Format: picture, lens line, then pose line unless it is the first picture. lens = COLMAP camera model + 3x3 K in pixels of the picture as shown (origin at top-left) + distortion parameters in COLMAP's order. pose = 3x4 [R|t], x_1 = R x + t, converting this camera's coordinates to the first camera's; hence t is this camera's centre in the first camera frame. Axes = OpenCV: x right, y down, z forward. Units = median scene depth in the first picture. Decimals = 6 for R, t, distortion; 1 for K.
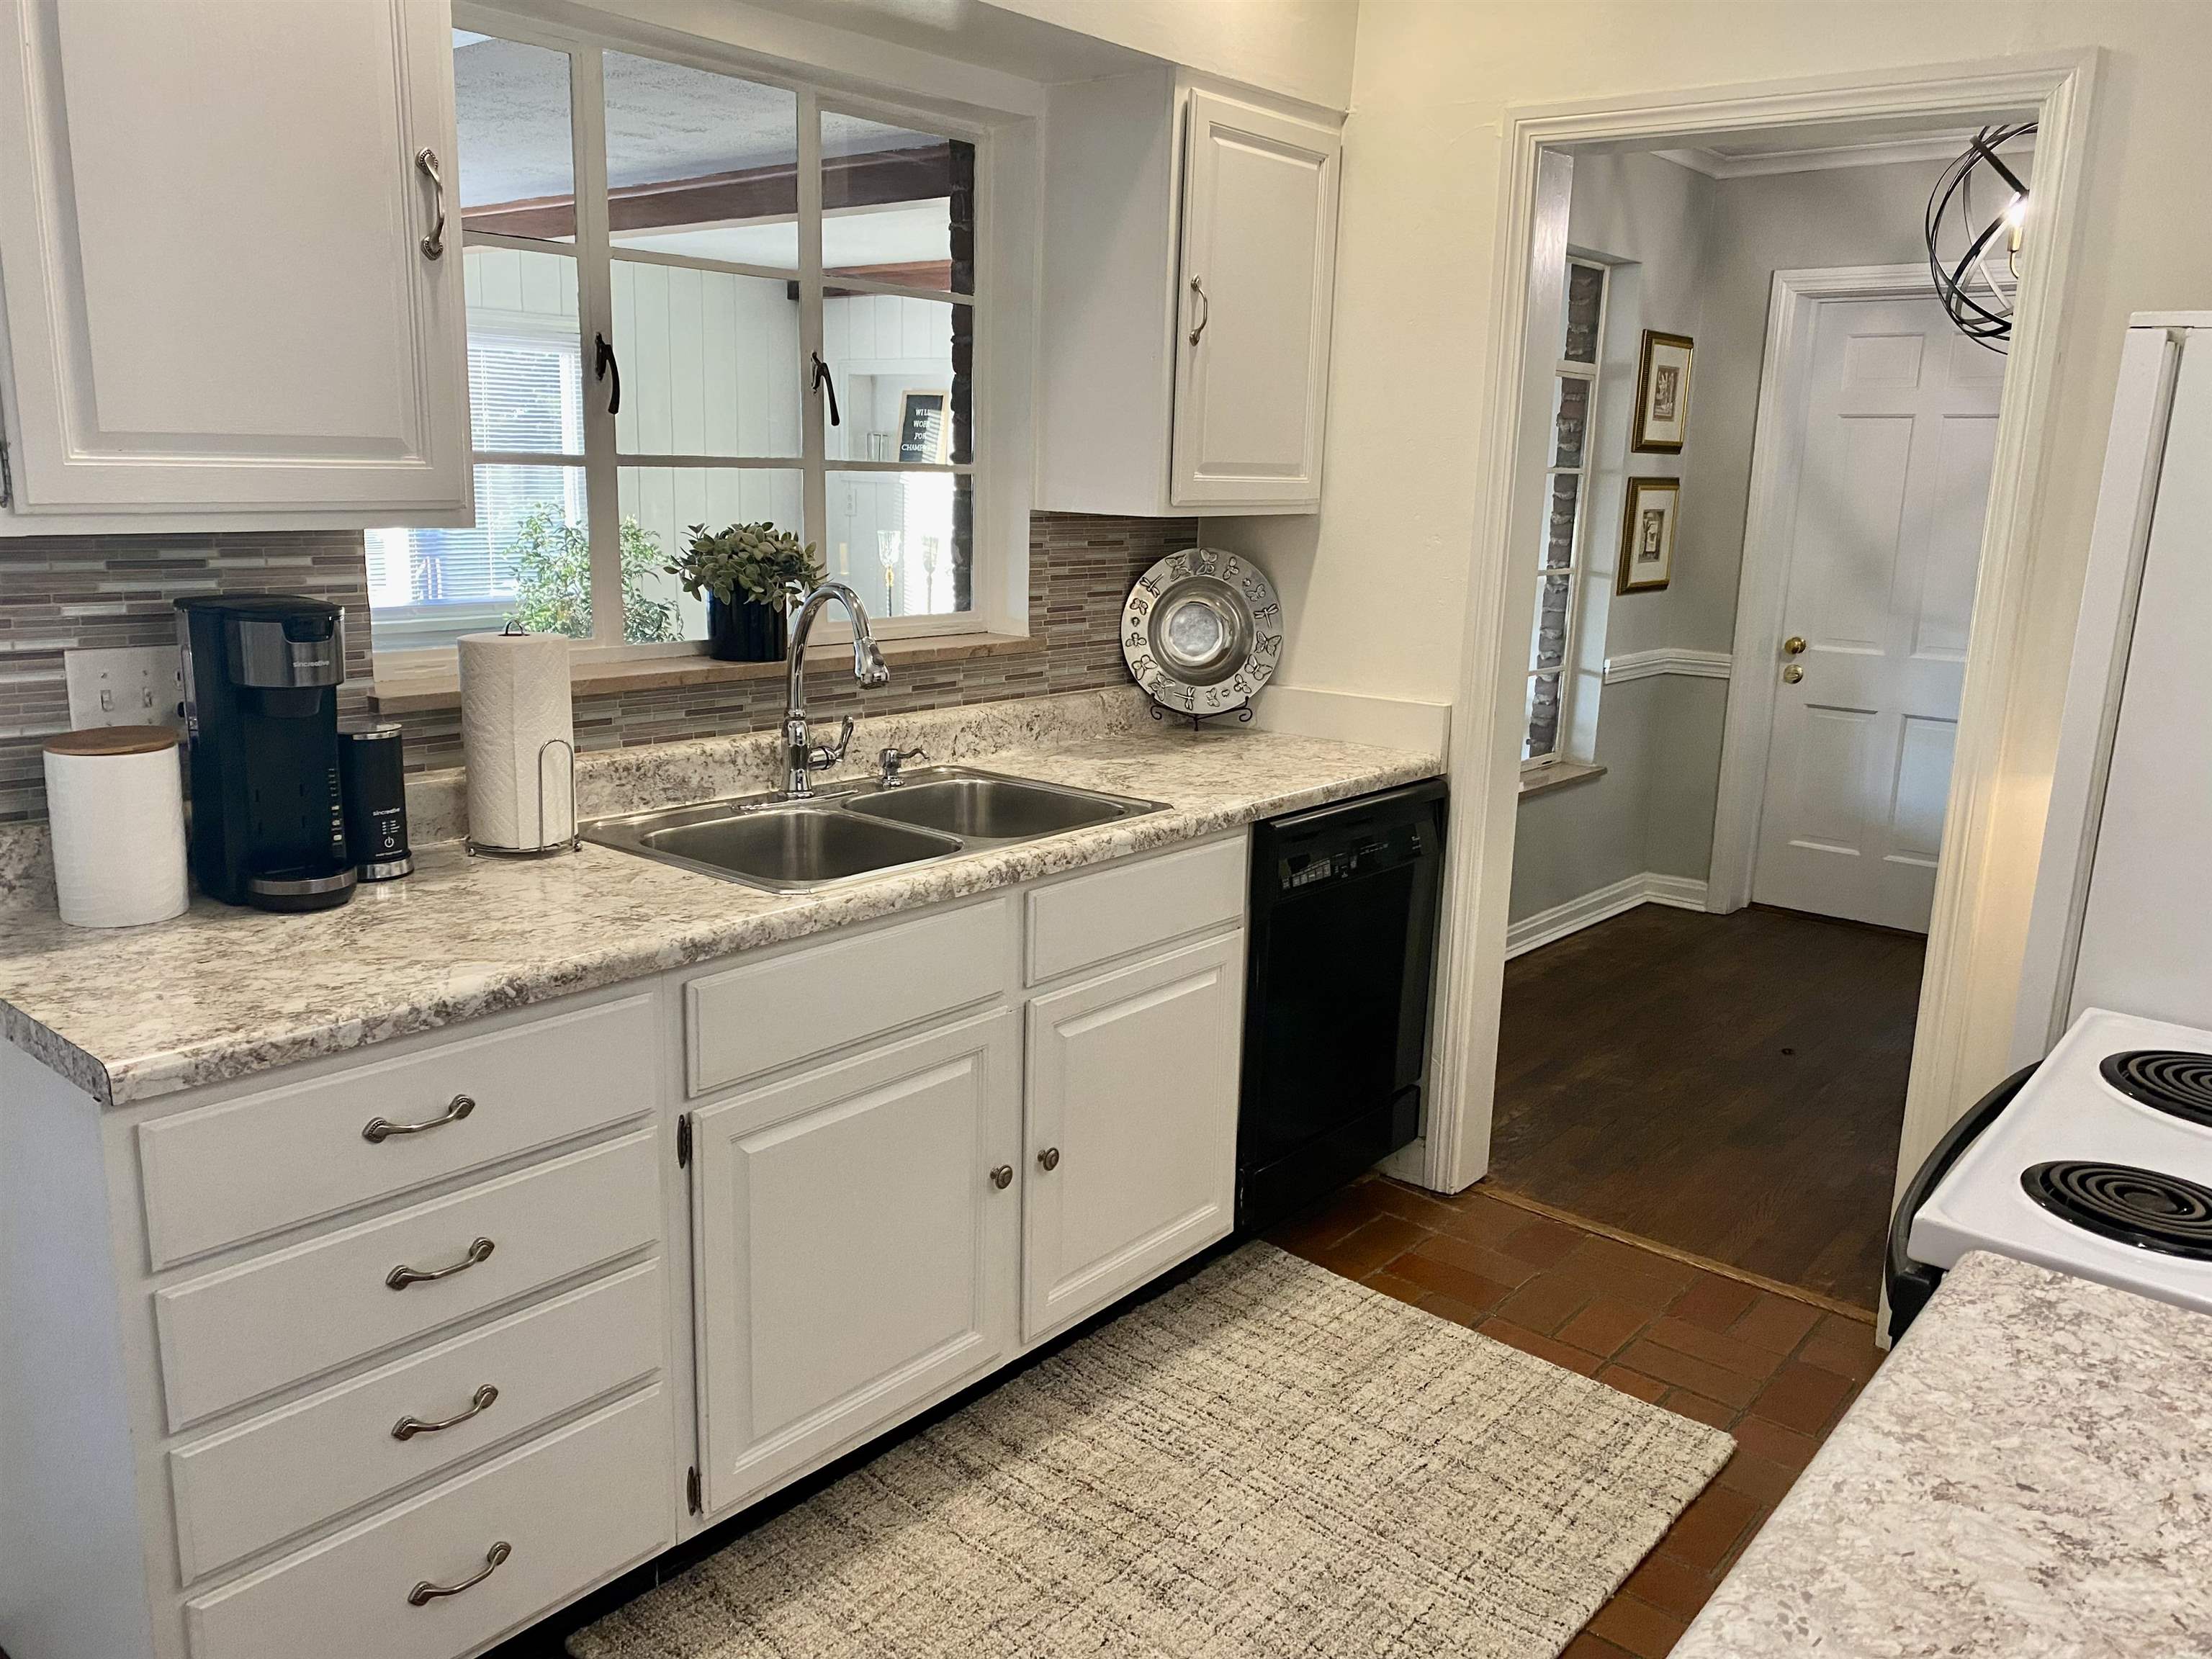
lens RADIAL K [[1690.6, 0, 1100.8], [0, 1690.6, 828.2], [0, 0, 1]] dist [0.038697, -0.033835]
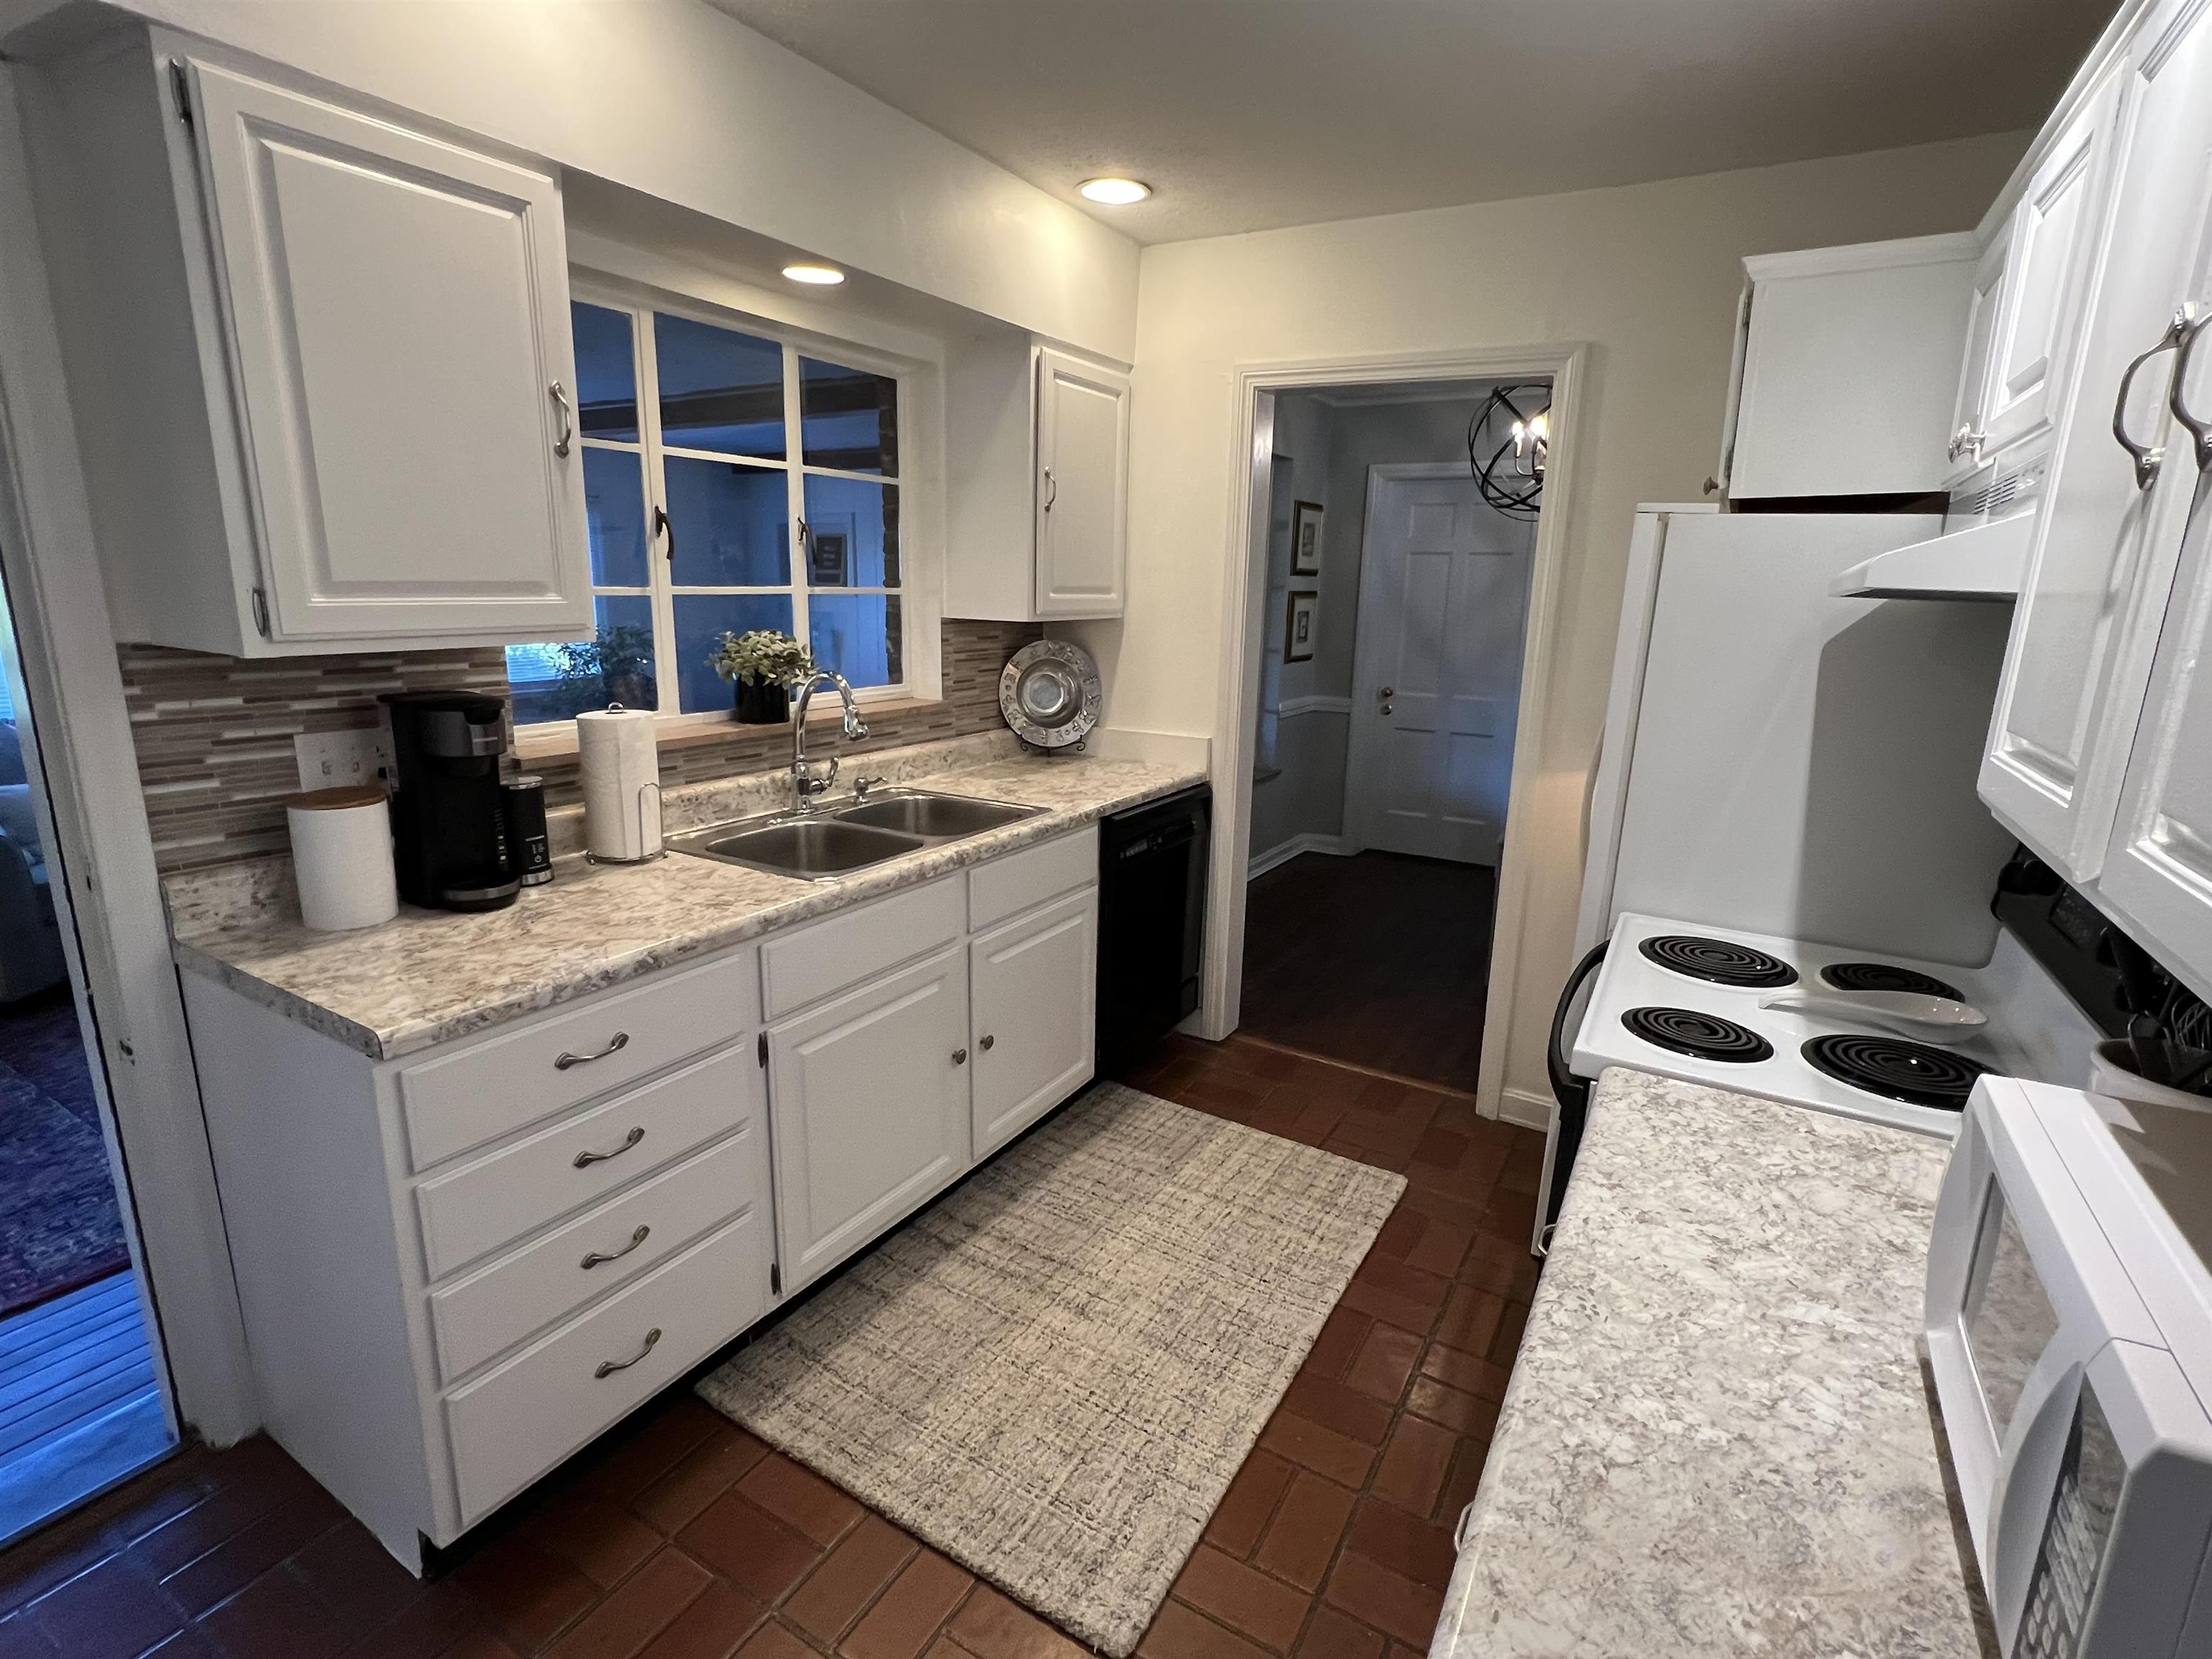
lens RADIAL K [[1078.2, 0, 1101.8], [0, 1078.2, 828.6], [0, 0, 1]] dist [0.004152, 0.000805]
pose [[0.987188, -0.041451, 0.154081, -0.080268], [0.038812, 0.999044, 0.020098, -0.016735], [-0.154767, -0.013860, 0.987854, 0.014464]]
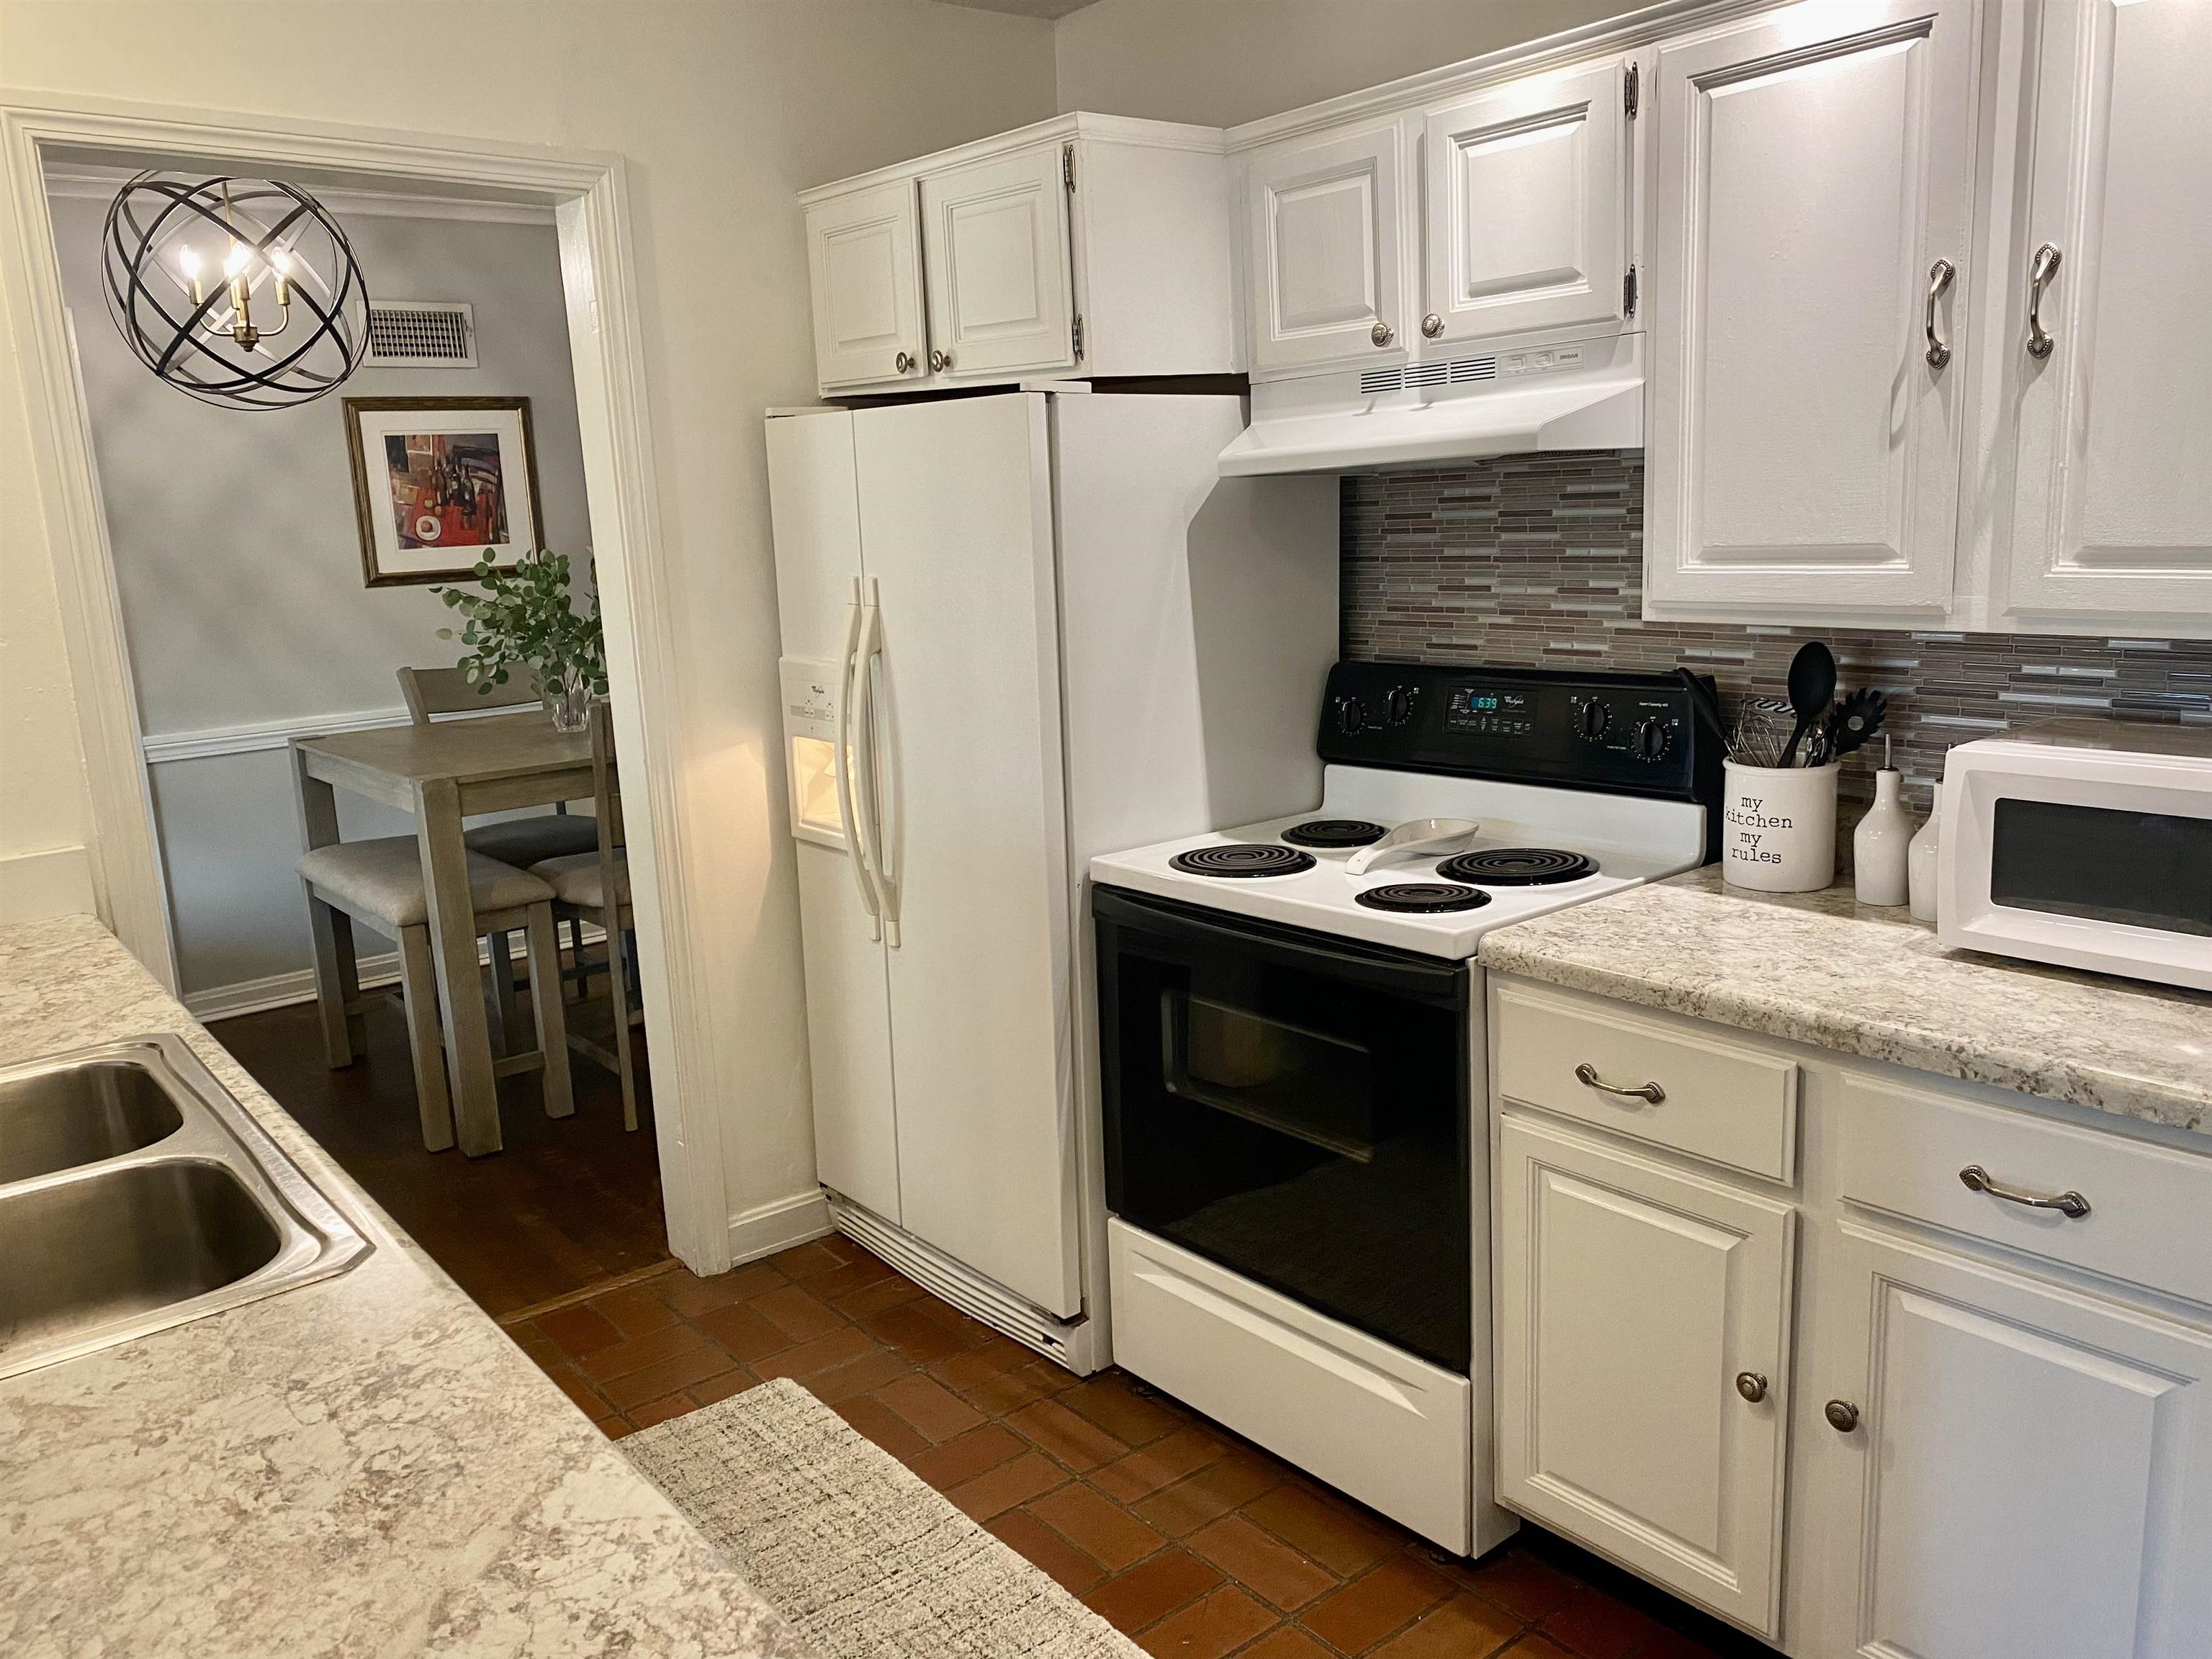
lens RADIAL K [[1690.6, 0, 1111.6], [0, 1690.6, 825.9], [0, 0, 1]] dist [0.038697, -0.033835]
pose [[0.190641, -0.229558, 0.954442, -0.651036], [0.259771, 0.949411, 0.176461, -0.142005], [-0.946665, 0.214295, 0.240629, 0.530693]]
